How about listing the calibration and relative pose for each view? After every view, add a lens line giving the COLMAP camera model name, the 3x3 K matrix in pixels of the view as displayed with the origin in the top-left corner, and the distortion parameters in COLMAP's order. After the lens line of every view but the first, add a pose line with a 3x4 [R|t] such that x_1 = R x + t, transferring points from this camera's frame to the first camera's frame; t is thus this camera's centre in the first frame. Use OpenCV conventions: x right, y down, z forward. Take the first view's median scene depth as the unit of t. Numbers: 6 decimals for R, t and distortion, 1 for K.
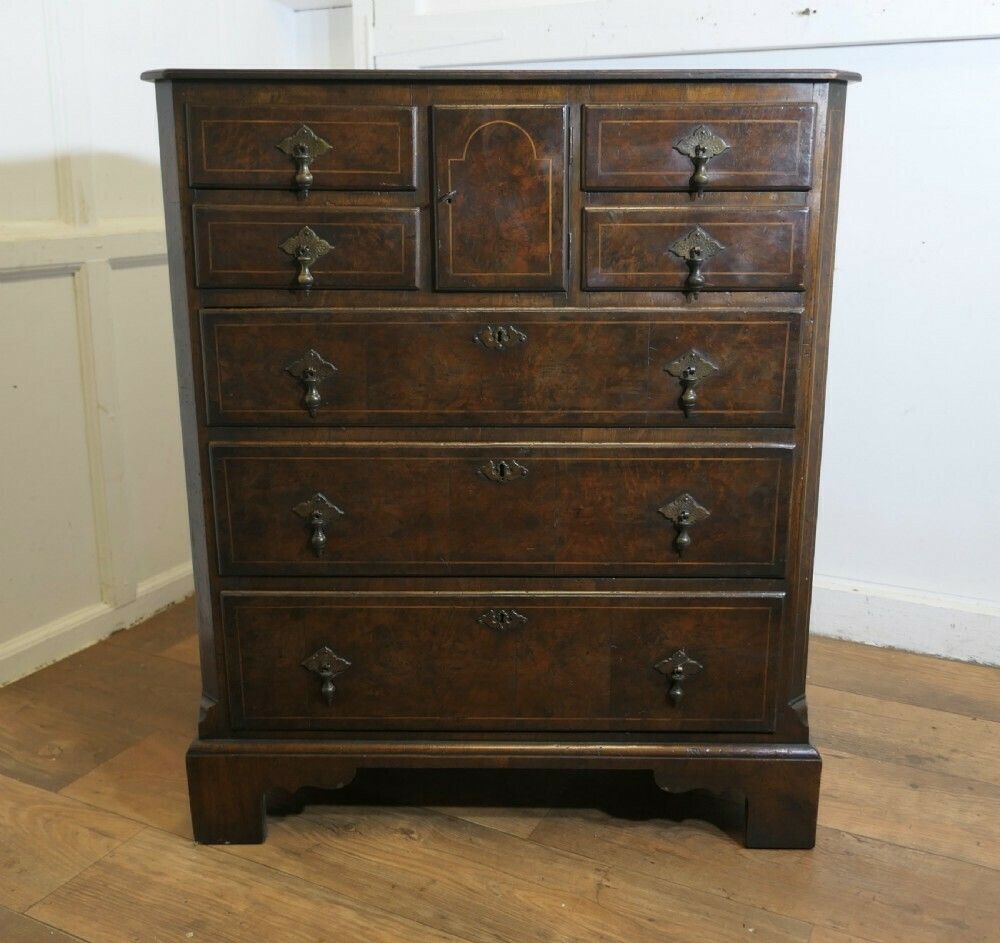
lens RADIAL K [[1159.6, 0, 500.0], [0, 1159.6, 471.5], [0, 0, 1]] dist [-0.012773, -0.006211]
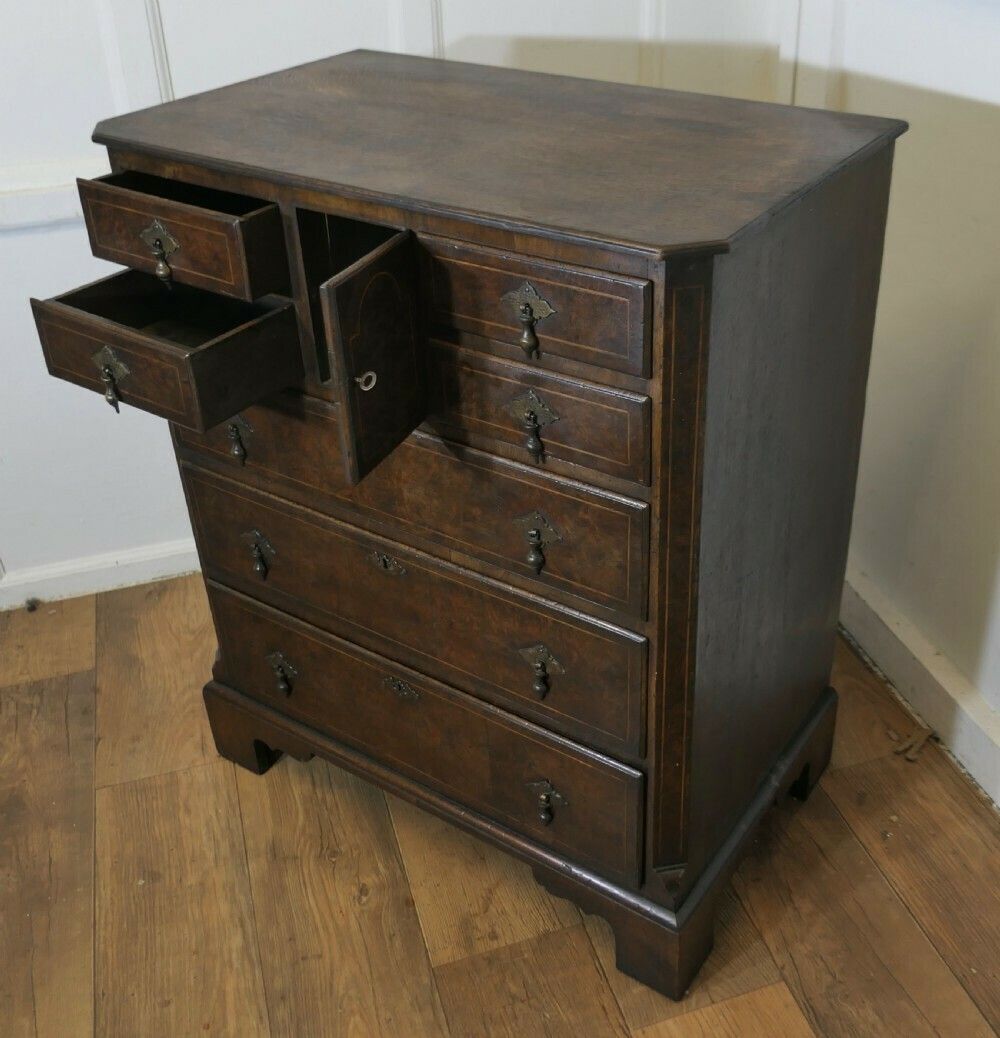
lens RADIAL K [[1181.3, 0, 566.0], [0, 1181.3, 469.3], [0, 0, 1]] dist [-0.020535, -0.002675]
pose [[0.847468, 0.255715, -0.465197, 0.587199], [-0.117329, 0.944886, 0.305653, -0.407791], [0.517718, -0.204450, 0.830764, 0.271129]]
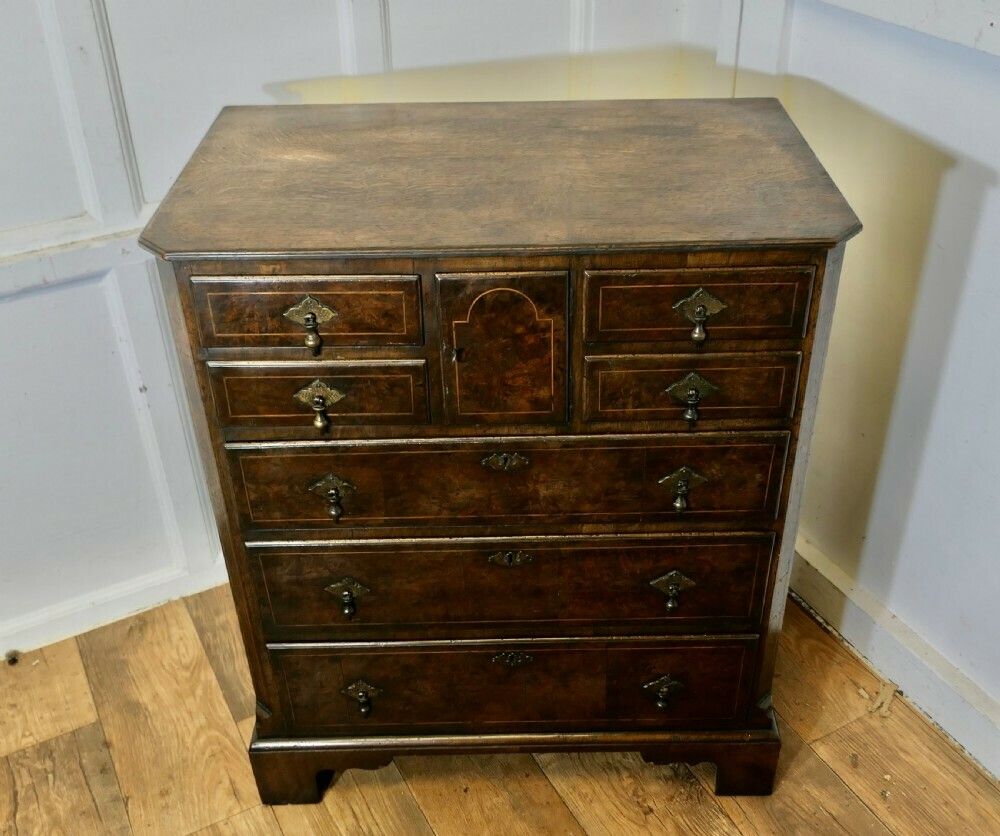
lens RADIAL K [[1081.0, 0, 500.0], [0, 1081.0, 418.0], [0, 0, 1]] dist [-0.013842, -0.007999]
pose [[0.999496, -0.030983, 0.006978, -0.011459], [0.027004, 0.944731, 0.326732, -0.476703], [-0.016716, -0.326378, 0.945091, 0.065451]]
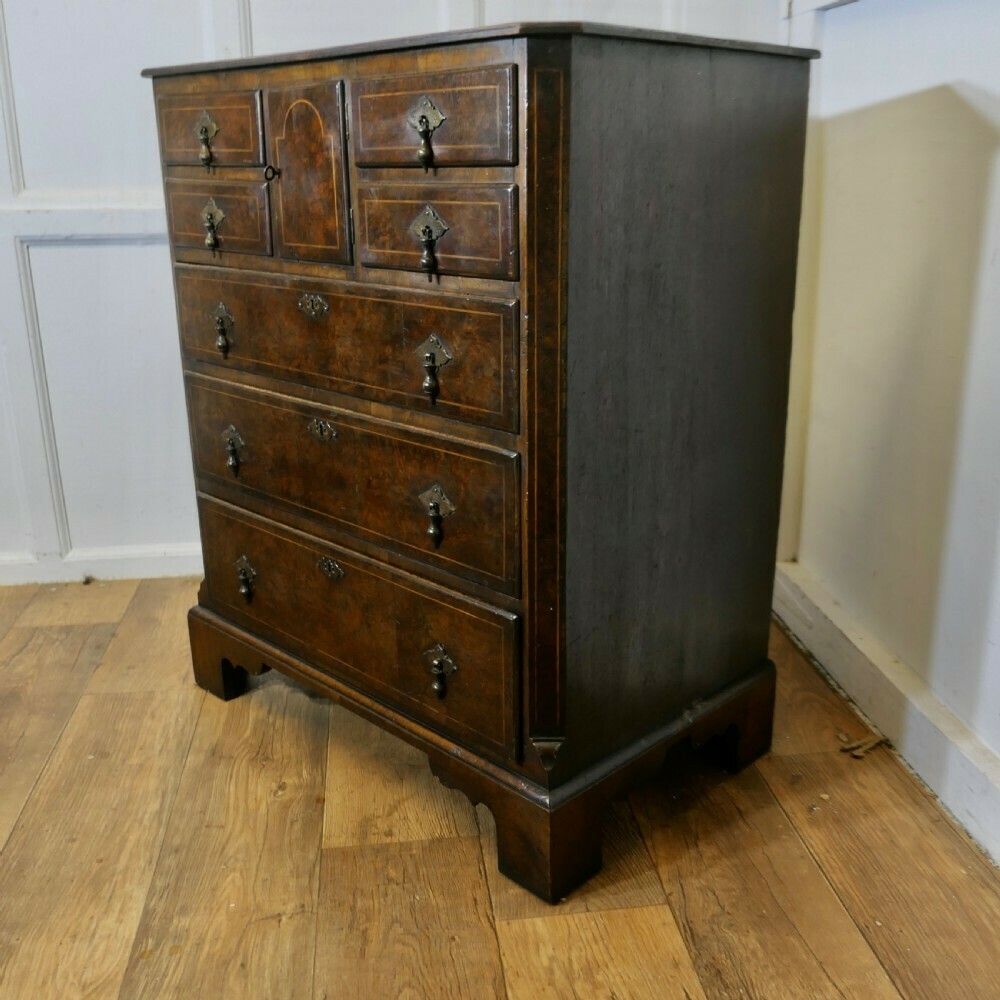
lens RADIAL K [[1074.3, 0, 500.0], [0, 1074.3, 500.0], [0, 0, 1]] dist [-0.018747, -0.010948]
pose [[0.721669, 0.205272, -0.661103, 0.812559], [-0.169803, 0.978338, 0.118414, -0.085294], [0.671090, 0.026802, 0.740892, 0.379854]]
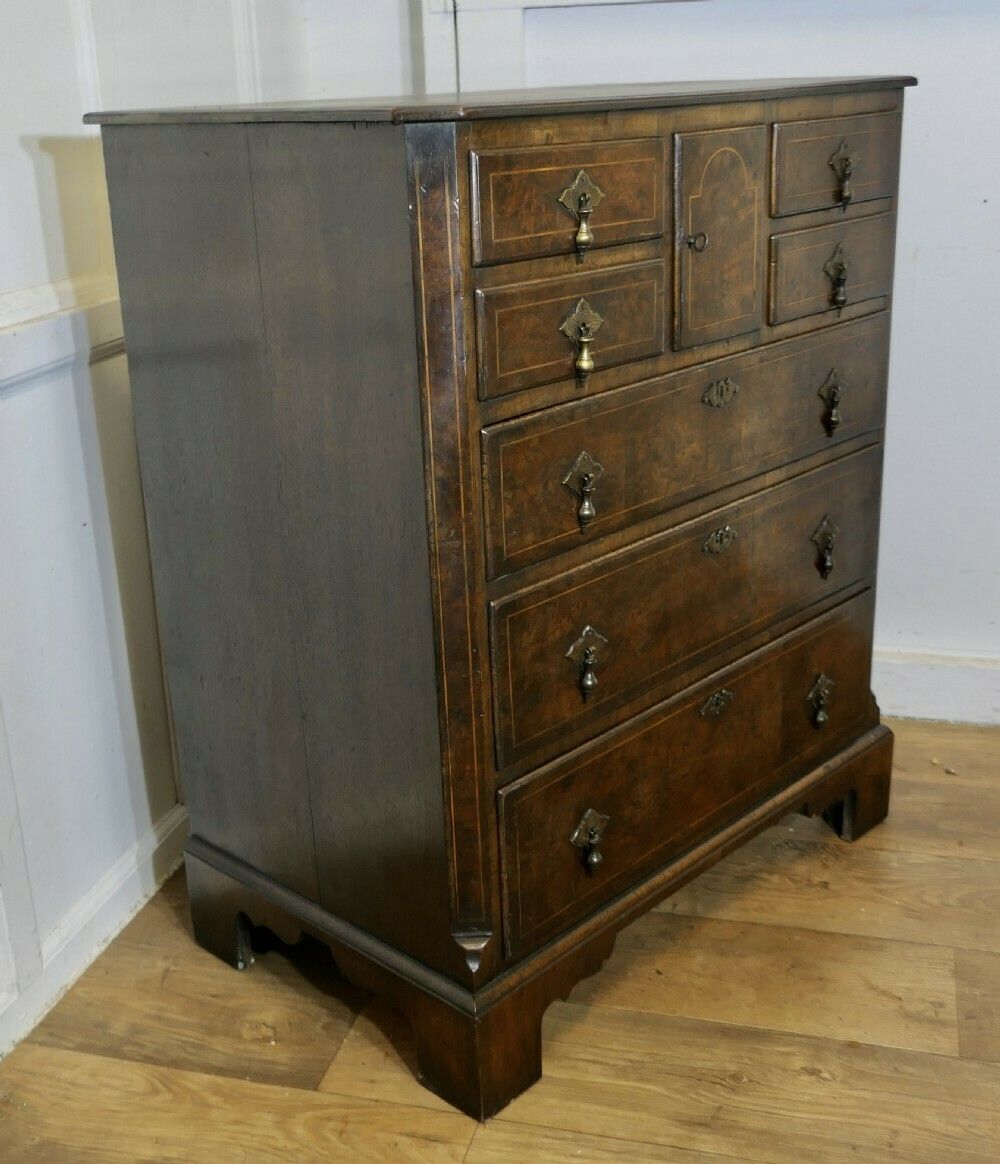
lens RADIAL K [[1475.3, 0, 498.3], [0, 1475.3, 614.4], [0, 0, 1]] dist [-0.002593, 0.014086]
pose [[0.663883, -0.286746, 0.690678, -0.931274], [0.227549, 0.957231, 0.178689, -0.191968], [-0.712377, 0.038534, 0.700739, 0.334295]]
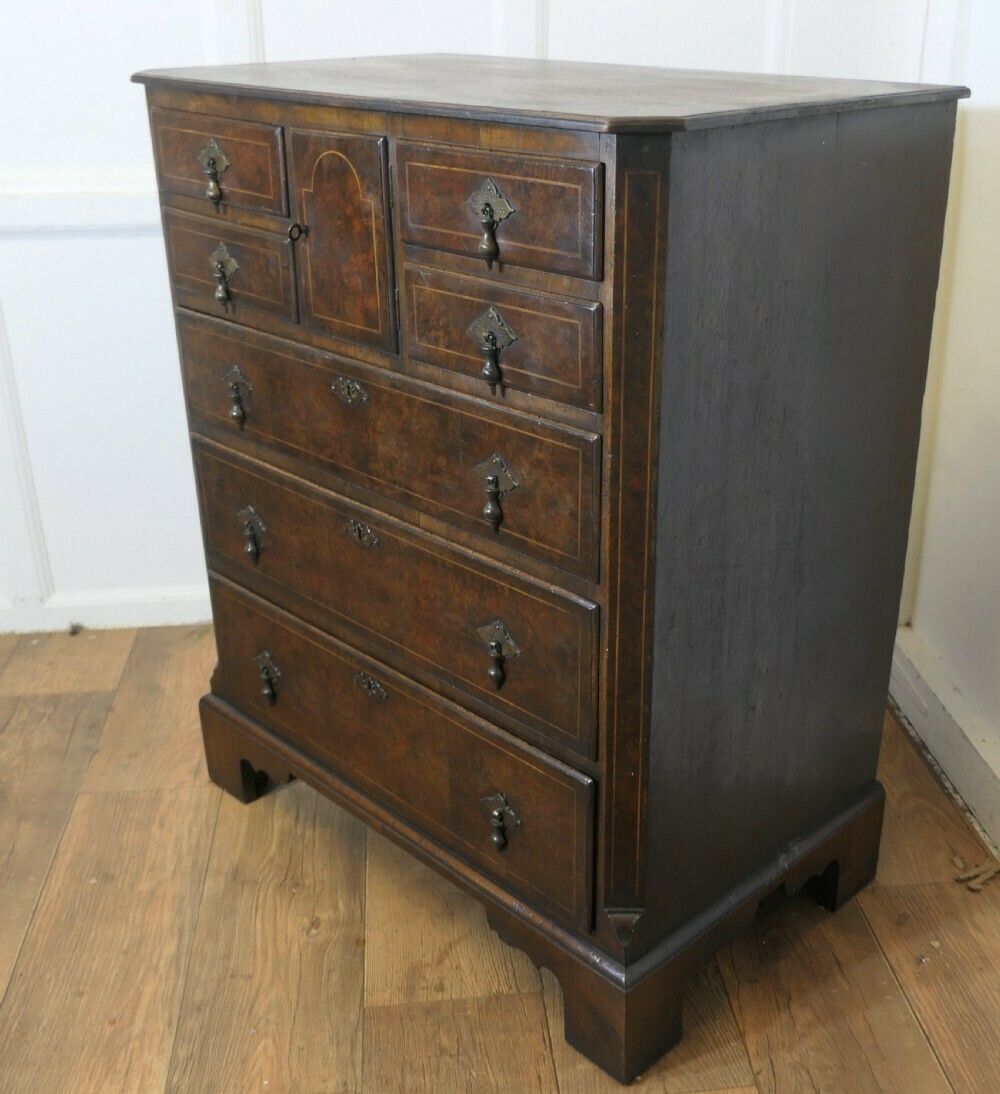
lens RADIAL K [[1284.7, 0, 552.3], [0, 1284.7, 558.9], [0, 0, 1]] dist [-0.013624, -0.015934]
pose [[0.722358, 0.283774, -0.630612, 0.769515], [-0.178867, 0.957563, 0.226010, -0.242152], [0.667986, -0.050464, 0.742460, 0.356766]]
